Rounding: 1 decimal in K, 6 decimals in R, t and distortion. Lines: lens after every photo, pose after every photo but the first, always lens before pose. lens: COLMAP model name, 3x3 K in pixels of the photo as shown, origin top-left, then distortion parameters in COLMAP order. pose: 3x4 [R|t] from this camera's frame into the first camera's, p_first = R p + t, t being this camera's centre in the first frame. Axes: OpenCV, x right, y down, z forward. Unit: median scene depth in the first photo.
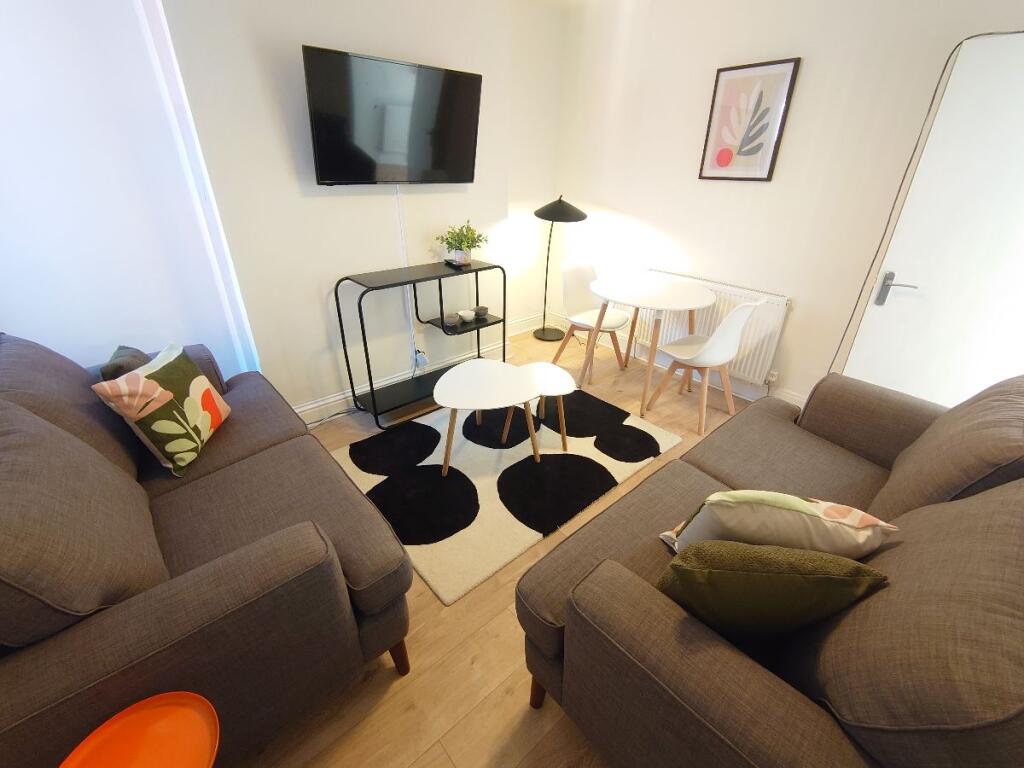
lens RADIAL K [[443.8, 0, 510.3], [0, 443.8, 384.8], [0, 0, 1]] dist [0.000531, -0.000740]
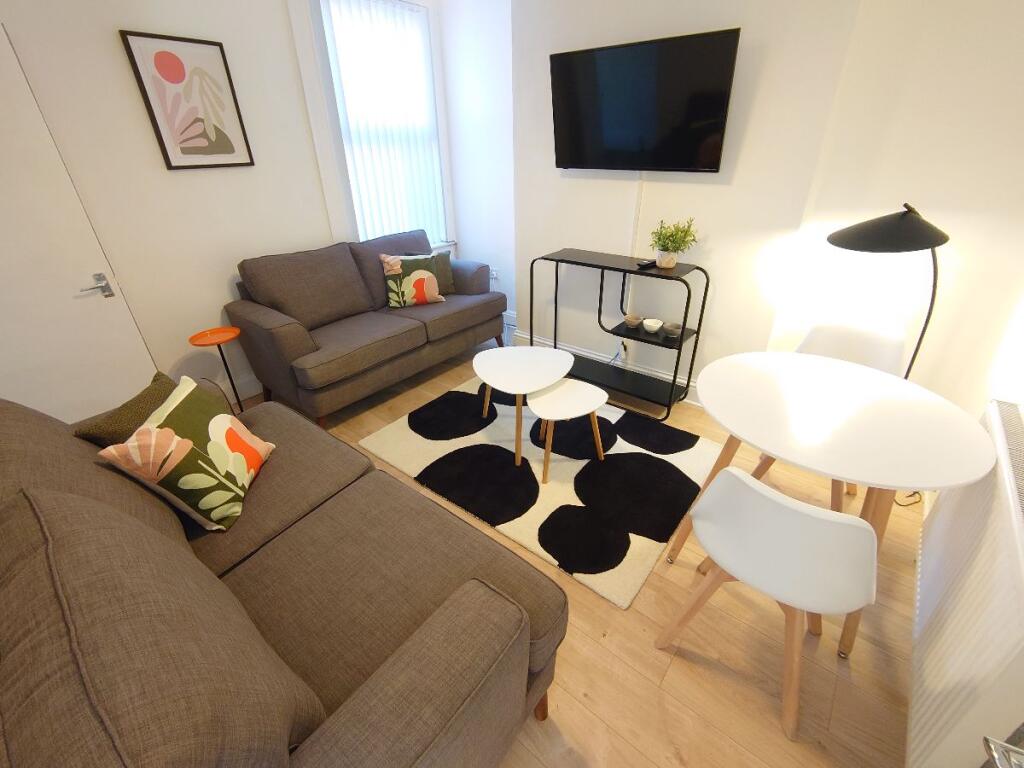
lens RADIAL K [[443.8, 0, 515.0], [0, 443.8, 385.8], [0, 0, 1]] dist [0.000531, -0.000740]
pose [[0.173581, 0.469114, -0.865911, 0.782957], [-0.430971, 0.826780, 0.361522, -0.303108], [0.885513, 0.310429, 0.345688, 0.583263]]
